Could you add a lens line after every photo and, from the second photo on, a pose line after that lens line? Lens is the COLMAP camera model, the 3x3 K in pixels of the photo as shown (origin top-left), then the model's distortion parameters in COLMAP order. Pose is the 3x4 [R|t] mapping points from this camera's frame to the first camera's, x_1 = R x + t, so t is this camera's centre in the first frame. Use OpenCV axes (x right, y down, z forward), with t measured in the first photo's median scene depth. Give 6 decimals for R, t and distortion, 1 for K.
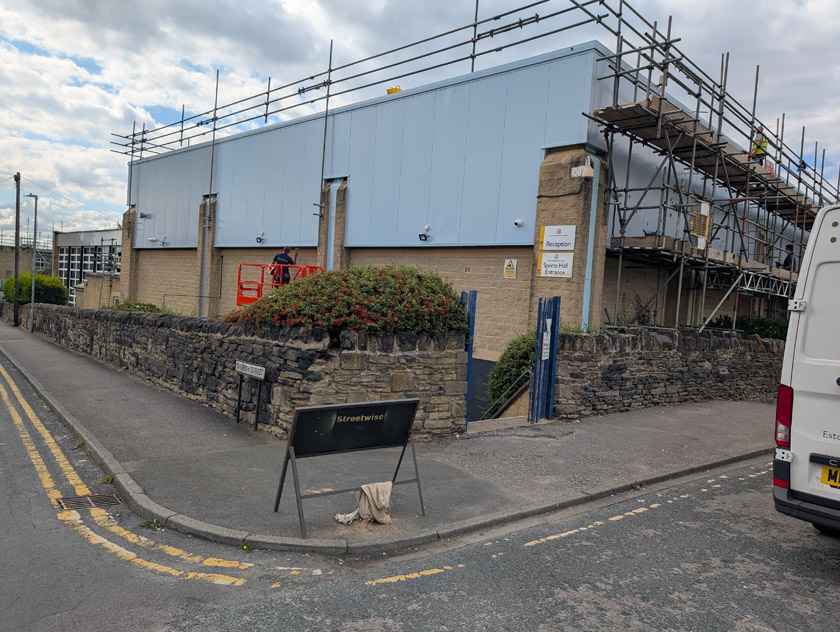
lens RADIAL K [[594.2, 0, 420.0], [0, 594.2, 316.0], [0, 0, 1]] dist [0.027888, -0.003101]
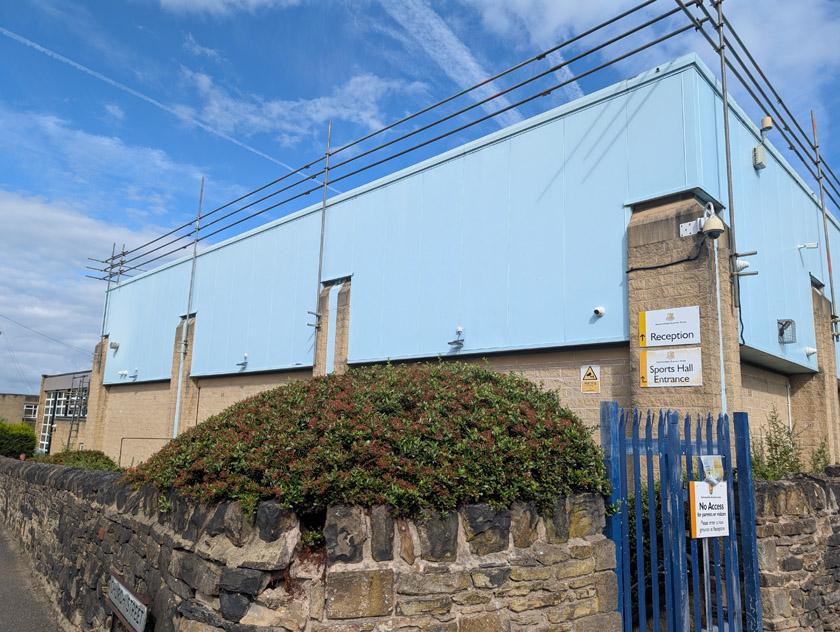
lens RADIAL K [[595.0, 0, 418.0], [0, 595.0, 325.7], [0, 0, 1]] dist [0.065446, -0.089379]
pose [[0.999158, -0.039217, -0.012025, -0.037975], [0.035915, 0.978012, -0.205434, -0.006765], [0.019817, 0.204829, 0.978597, 0.354685]]
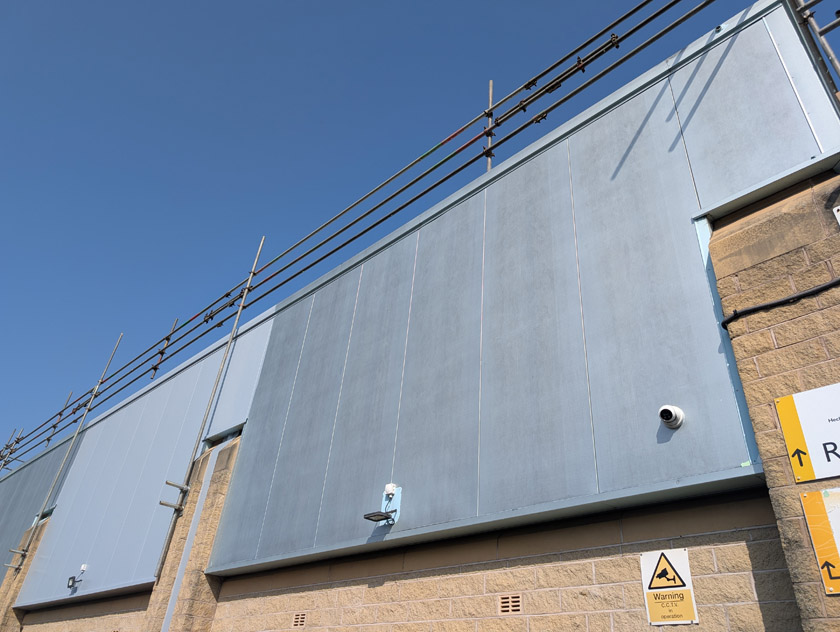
lens RADIAL K [[587.8, 0, 439.2], [0, 587.8, 318.7], [0, 0, 1]] dist [0.046713, -0.043578]
pose [[0.999814, 0.009544, 0.016783, 0.043791], [0.002244, 0.805944, -0.591987, -0.017716], [-0.019176, 0.591914, 0.805773, 0.789016]]
